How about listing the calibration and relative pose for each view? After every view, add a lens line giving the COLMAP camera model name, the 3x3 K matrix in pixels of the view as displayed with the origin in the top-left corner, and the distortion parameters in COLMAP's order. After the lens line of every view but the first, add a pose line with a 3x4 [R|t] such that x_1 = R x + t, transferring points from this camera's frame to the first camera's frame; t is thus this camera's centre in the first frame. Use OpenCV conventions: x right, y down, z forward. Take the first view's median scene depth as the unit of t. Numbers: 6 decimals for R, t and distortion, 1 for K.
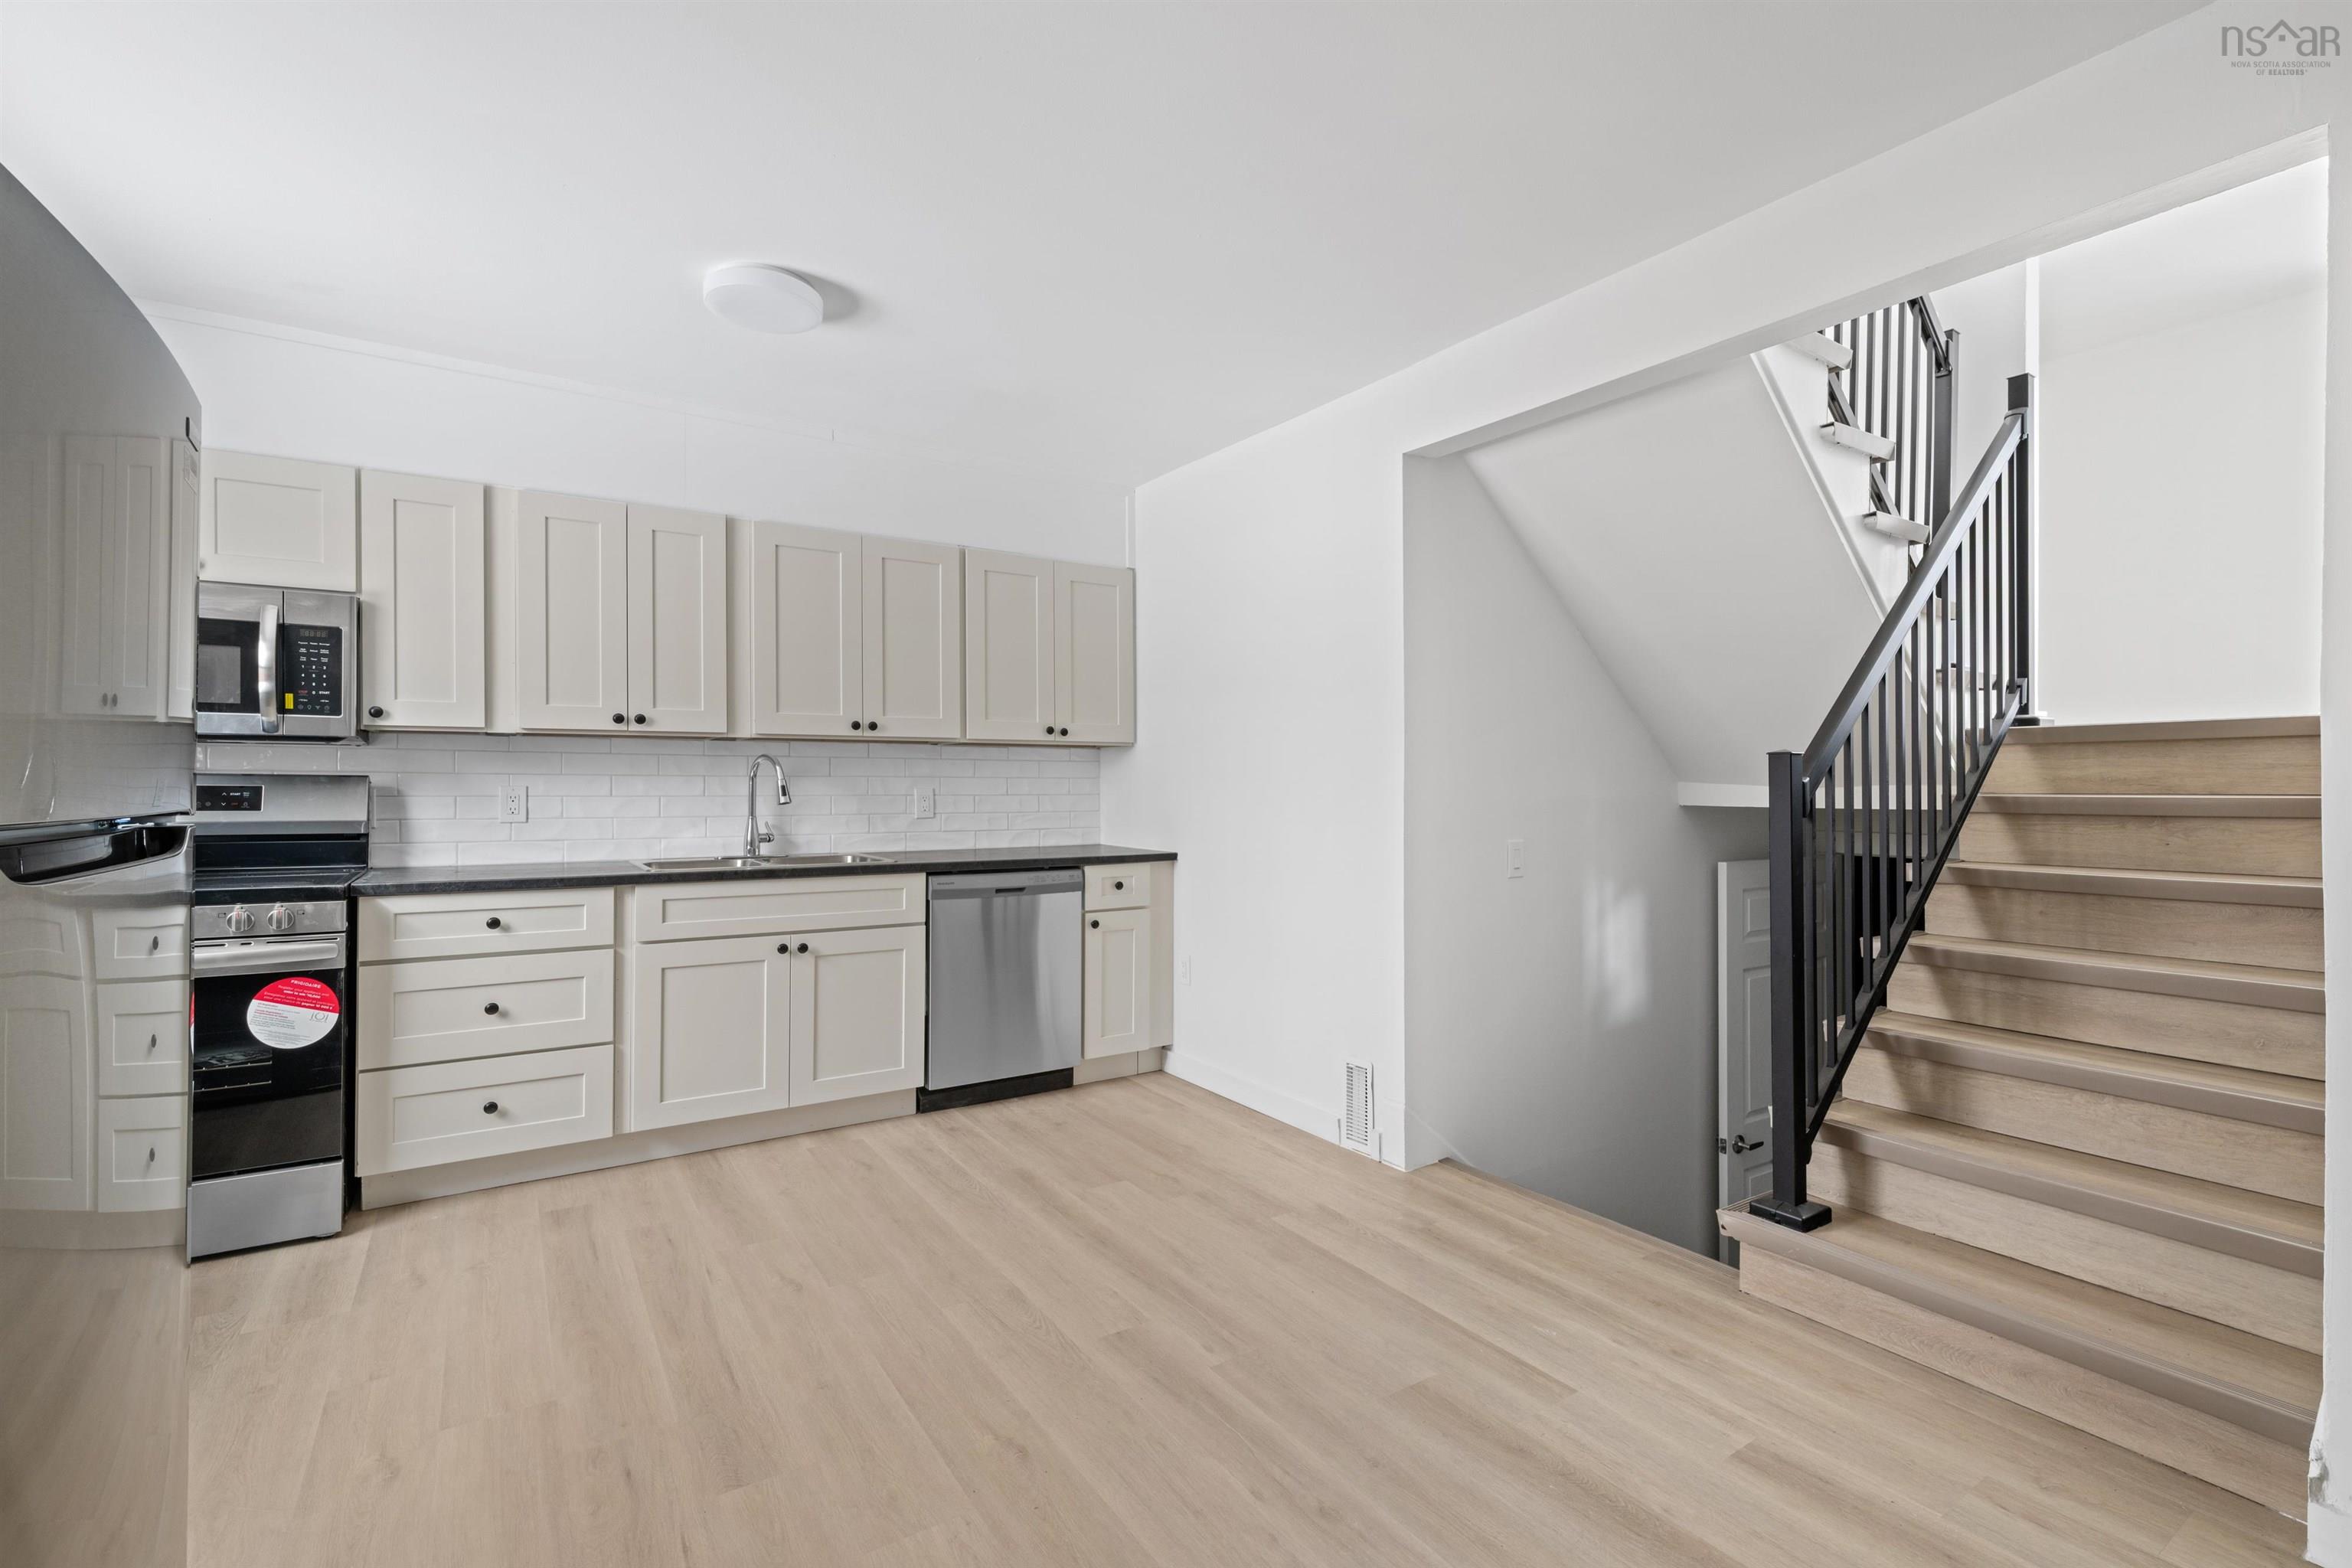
lens RADIAL K [[1059.4, 0, 1169.2], [0, 1059.4, 780.5], [0, 0, 1]] dist [0.002893, 0.000415]
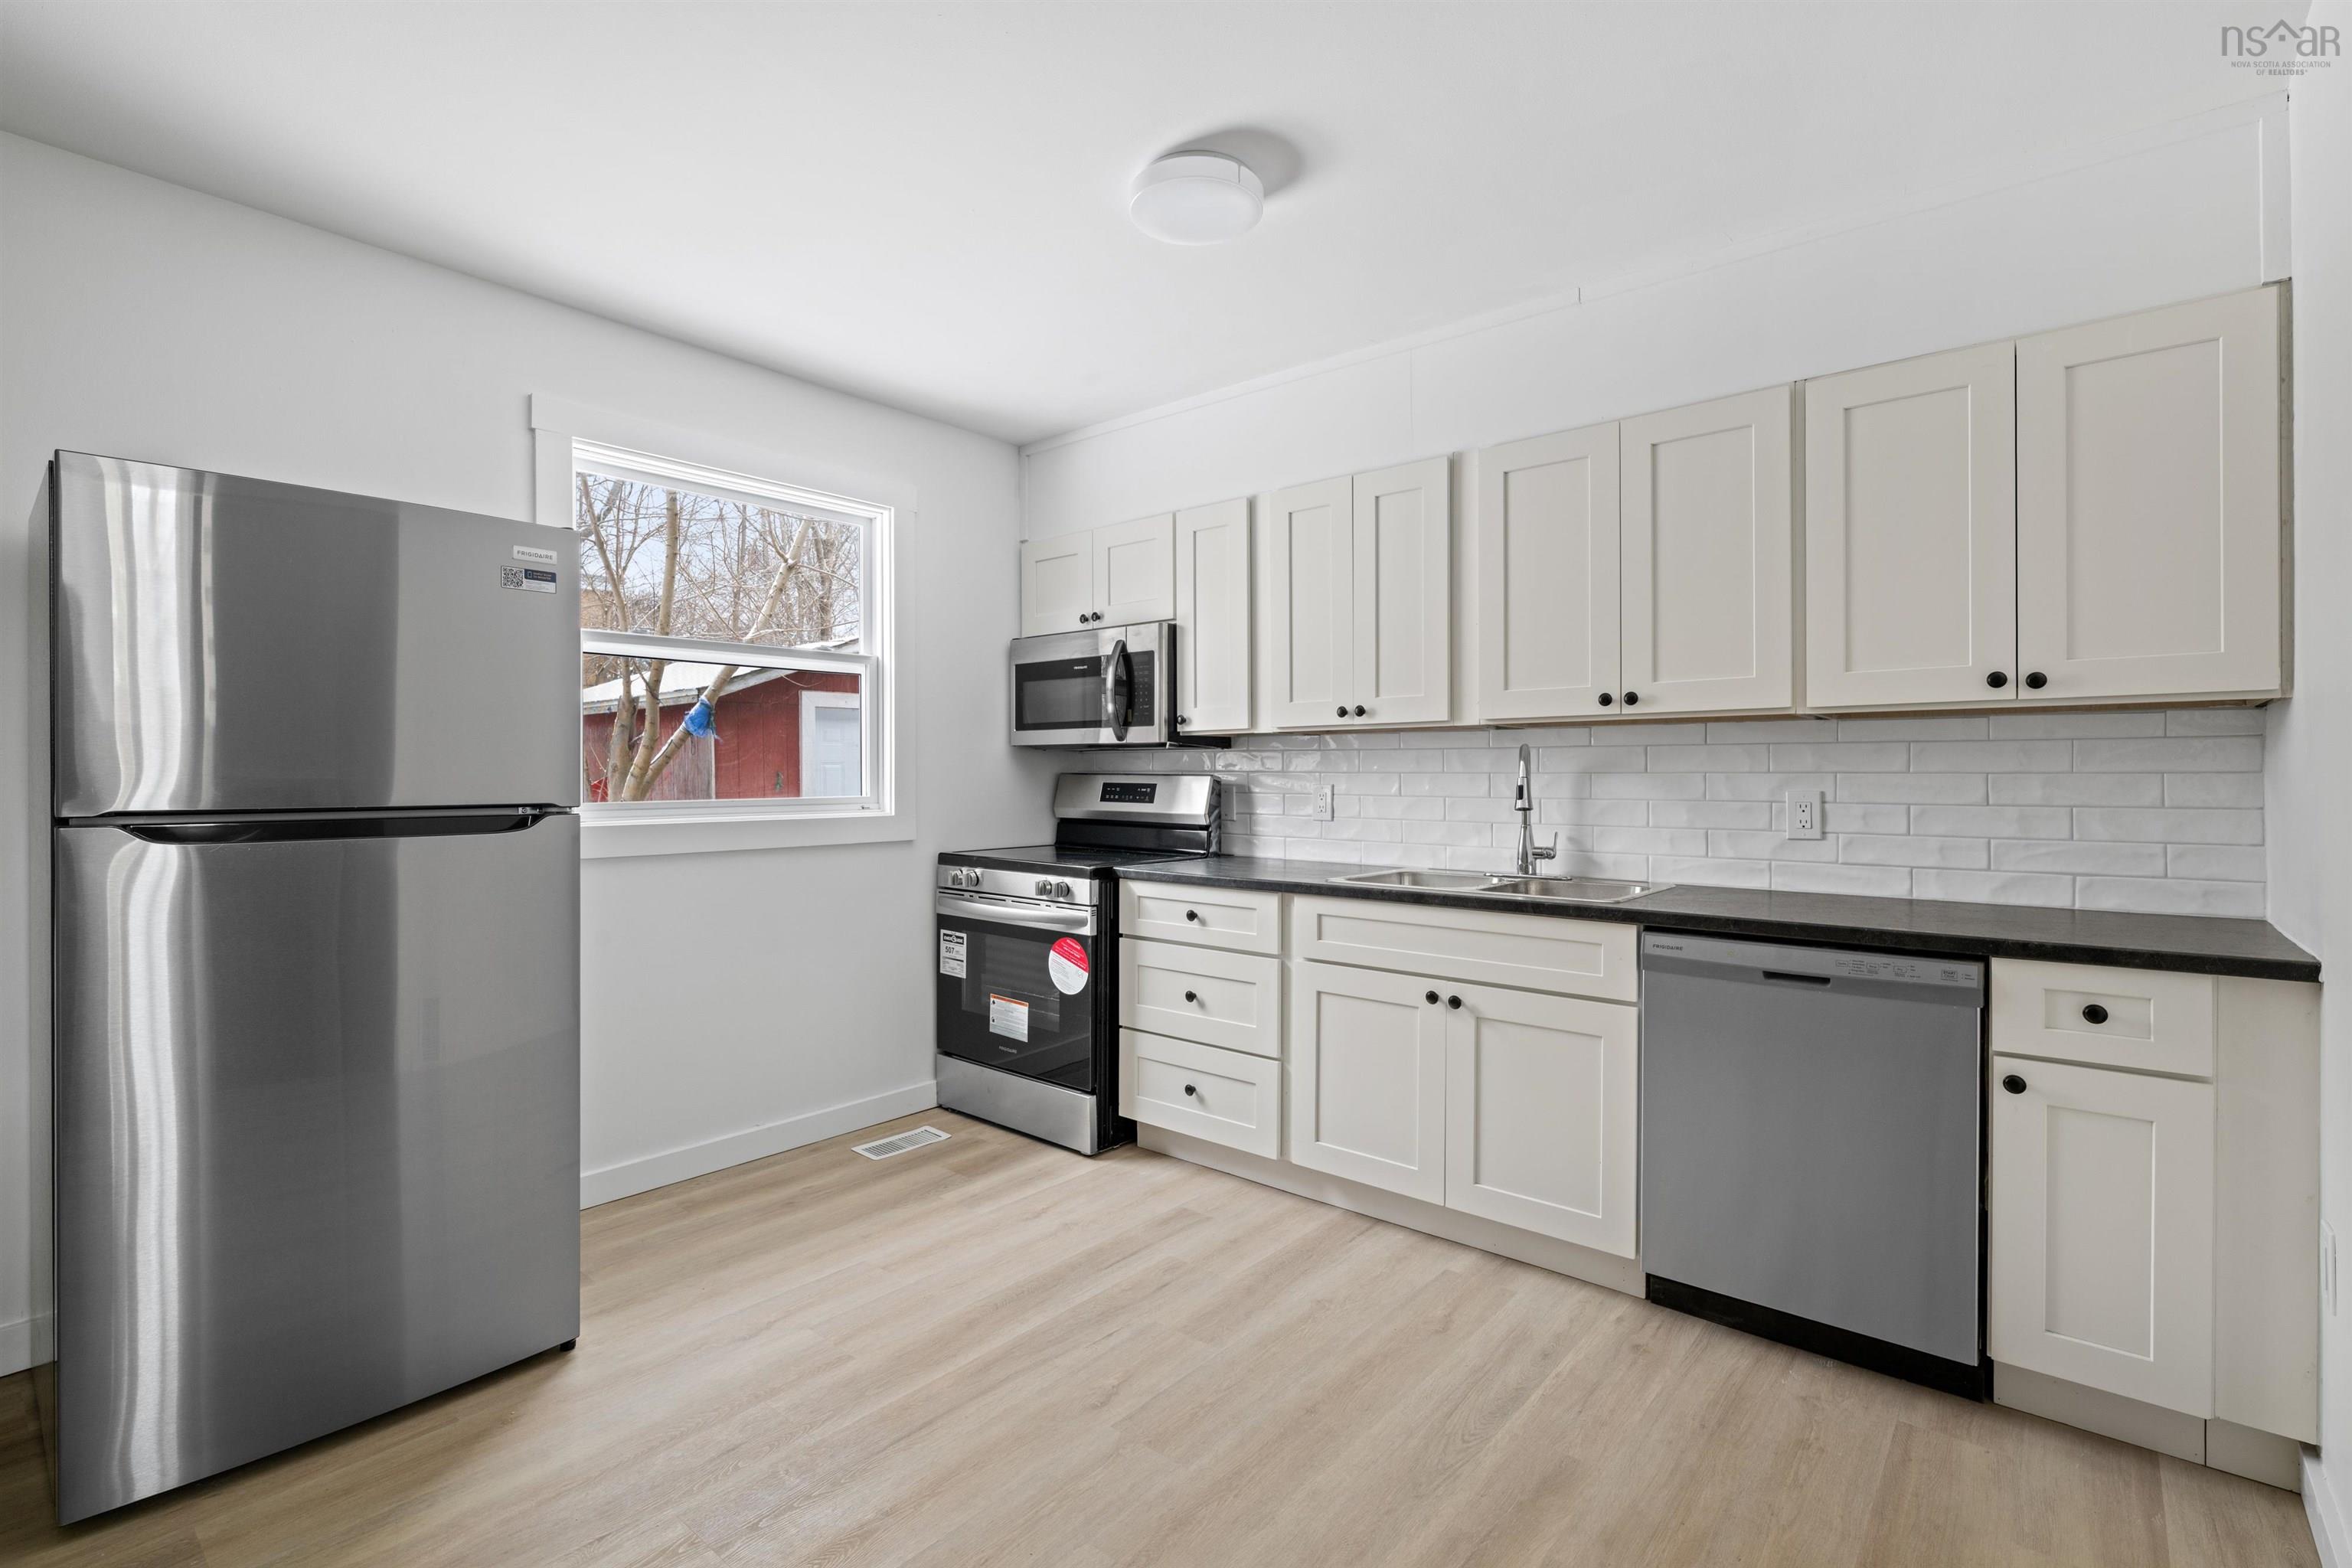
lens RADIAL K [[1059.4, 0, 1169.3], [0, 1059.4, 782.1], [0, 0, 1]] dist [0.002893, 0.000415]
pose [[0.298409, 0.004304, -0.954428, 0.333447], [0.002257, 0.999984, 0.005215, -0.003320], [0.954436, -0.003710, 0.298394, 0.615068]]
